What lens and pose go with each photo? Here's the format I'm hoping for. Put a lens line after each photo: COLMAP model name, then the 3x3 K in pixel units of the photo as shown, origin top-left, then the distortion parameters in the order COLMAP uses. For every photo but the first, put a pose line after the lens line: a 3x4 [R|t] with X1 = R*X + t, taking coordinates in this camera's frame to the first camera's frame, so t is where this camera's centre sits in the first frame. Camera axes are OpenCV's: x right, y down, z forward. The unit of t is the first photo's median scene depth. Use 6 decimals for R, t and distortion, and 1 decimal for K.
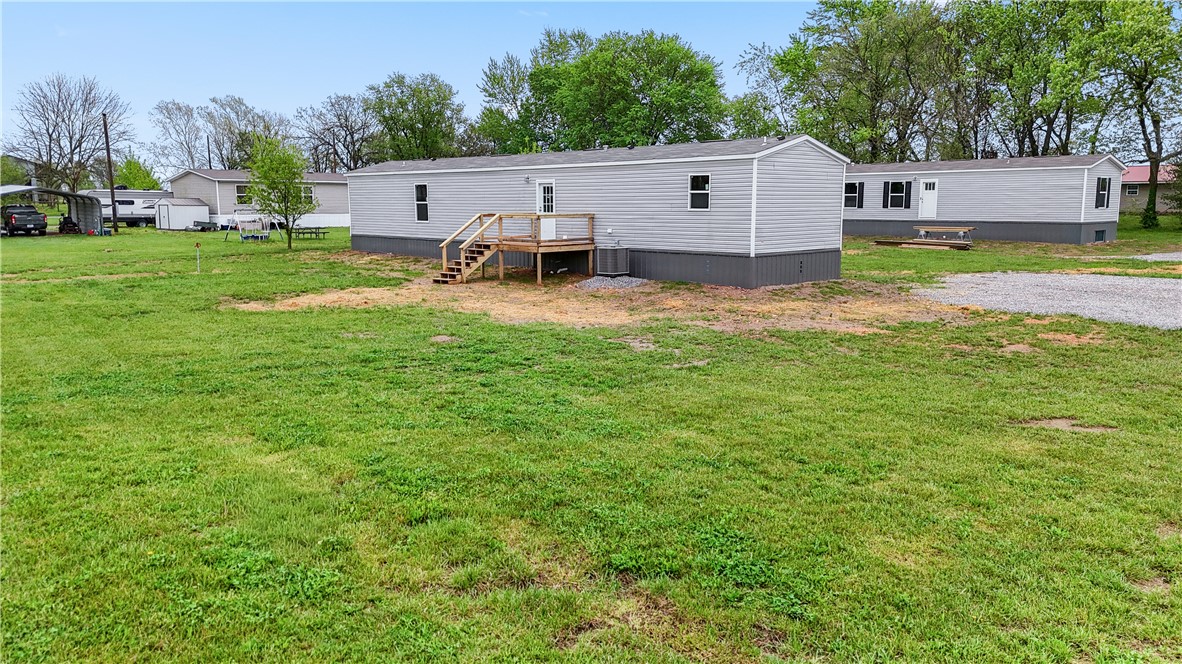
lens RADIAL K [[852.1, 0, 591.2], [0, 852.1, 333.4], [0, 0, 1]] dist [0.038217, -0.012174]
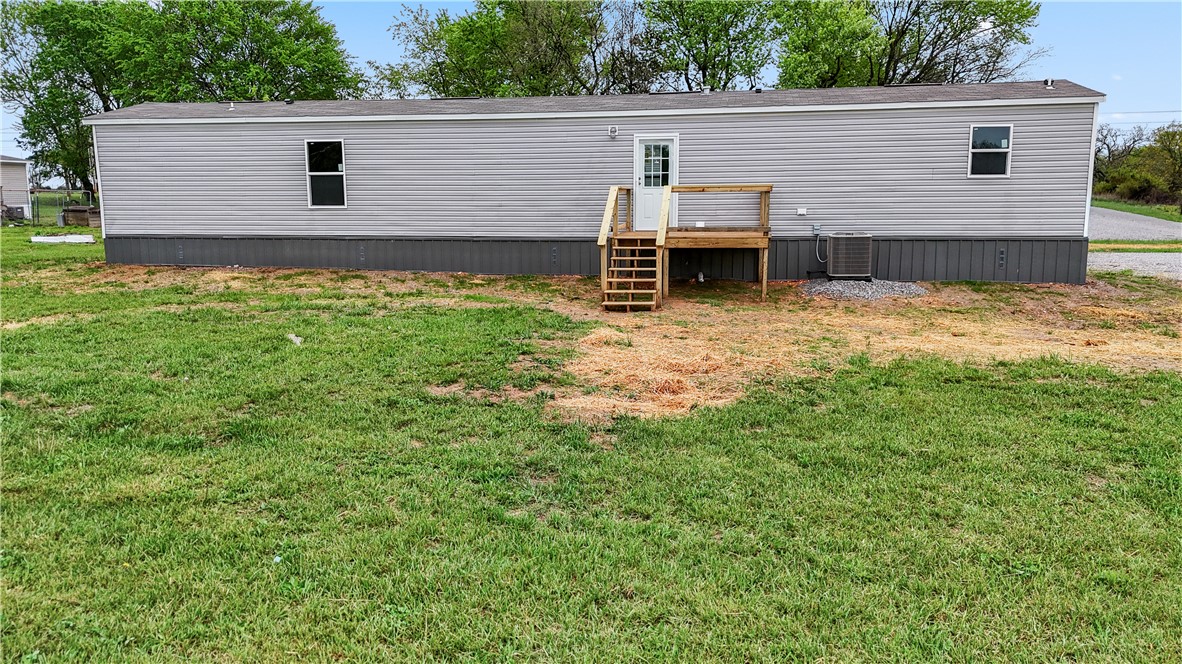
lens RADIAL K [[852.1, 0, 592.7], [0, 852.1, 331.9], [0, 0, 1]] dist [0.038217, -0.012174]
pose [[0.810610, -0.101465, 0.576728, -0.468744], [0.095364, 0.994600, 0.040945, -0.064115], [-0.577769, 0.021809, 0.815909, 0.509099]]
